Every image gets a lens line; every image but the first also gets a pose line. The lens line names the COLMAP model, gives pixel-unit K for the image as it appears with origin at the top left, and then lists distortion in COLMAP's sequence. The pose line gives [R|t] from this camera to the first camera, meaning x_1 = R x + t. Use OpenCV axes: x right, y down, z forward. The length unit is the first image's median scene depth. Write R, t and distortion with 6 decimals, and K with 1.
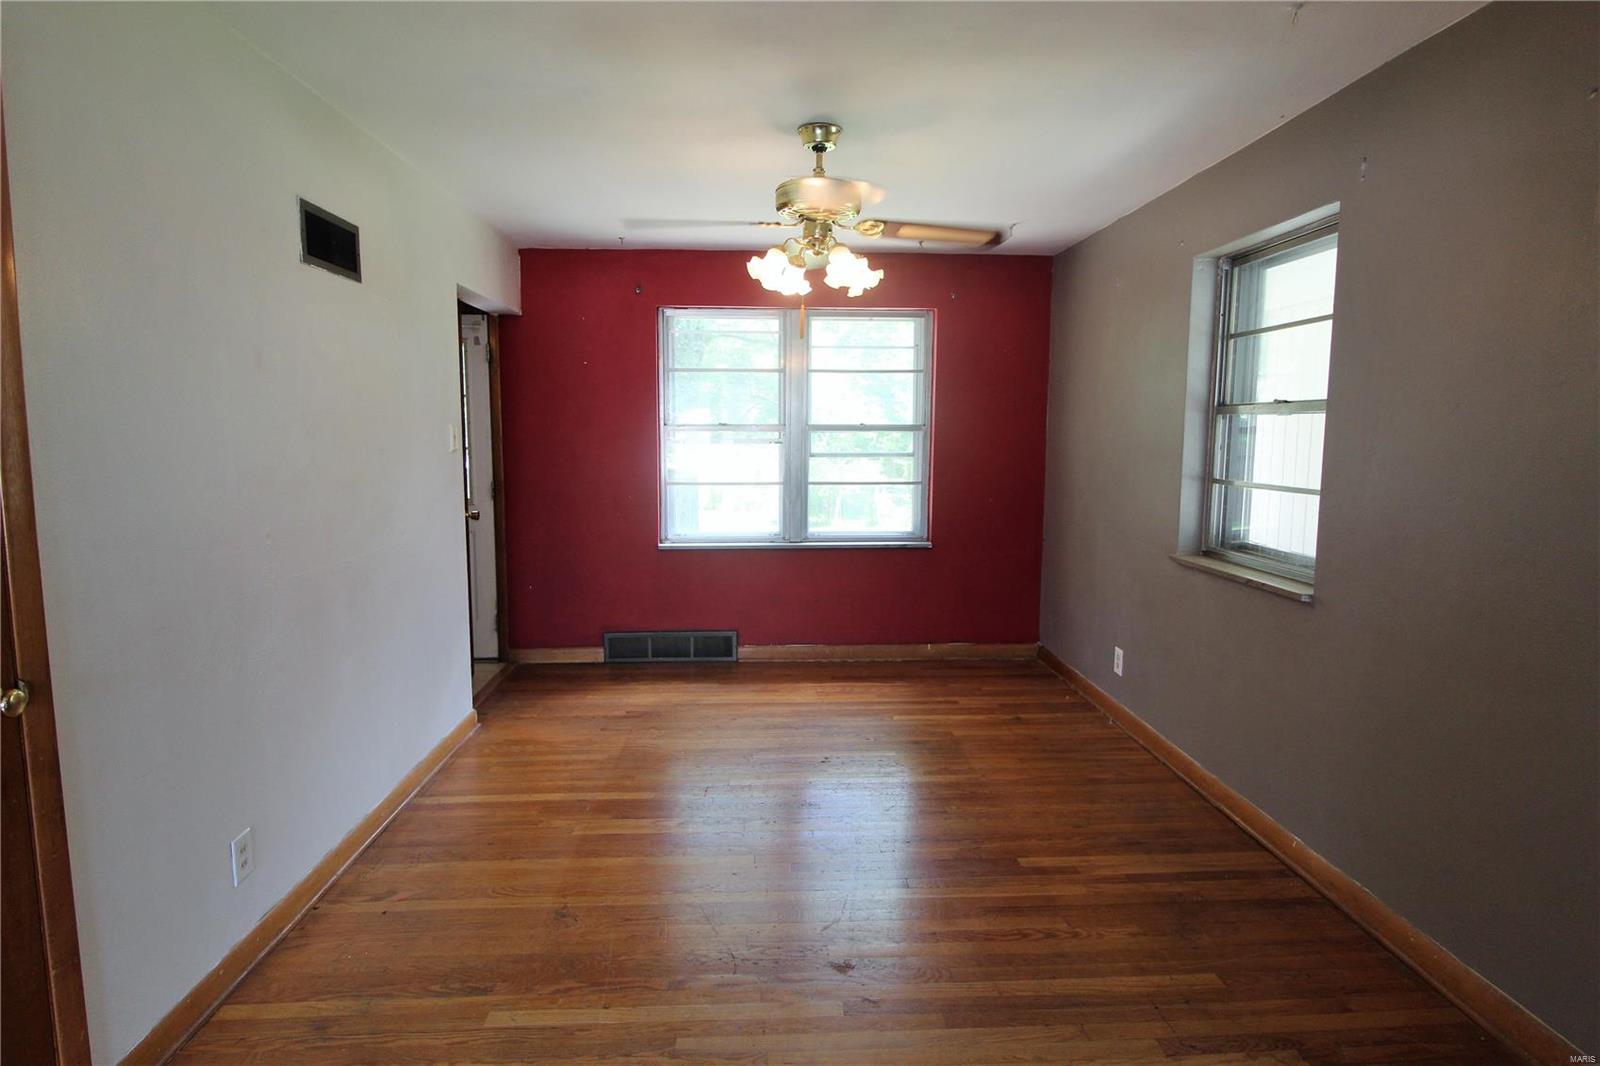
lens RADIAL K [[905.5, 0, 803.3], [0, 905.5, 535.2], [0, 0, 1]] dist [0.008680, 0.001572]
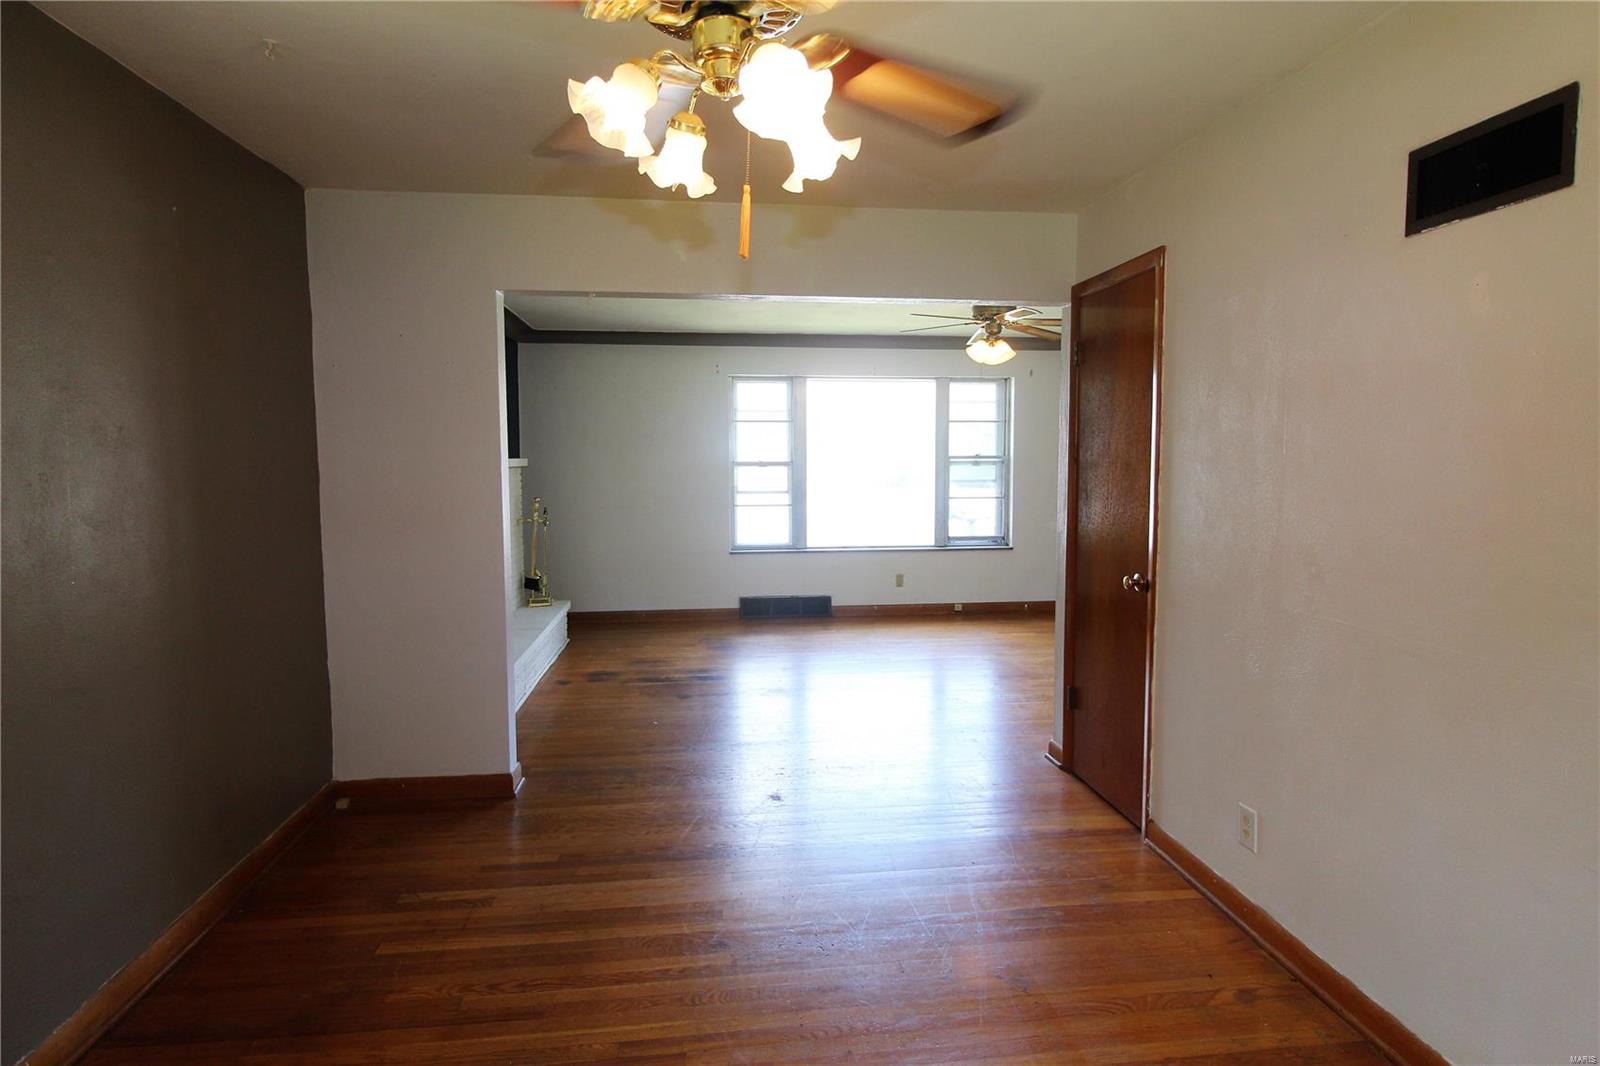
lens RADIAL K [[905.5, 0, 801.6], [0, 905.5, 531.7], [0, 0, 1]] dist [0.008680, 0.001572]
pose [[-0.998507, 0.006624, -0.054220, -0.000579], [-0.005001, 0.977364, 0.211506, -0.240691], [0.054394, 0.211462, -0.975871, 1.965792]]
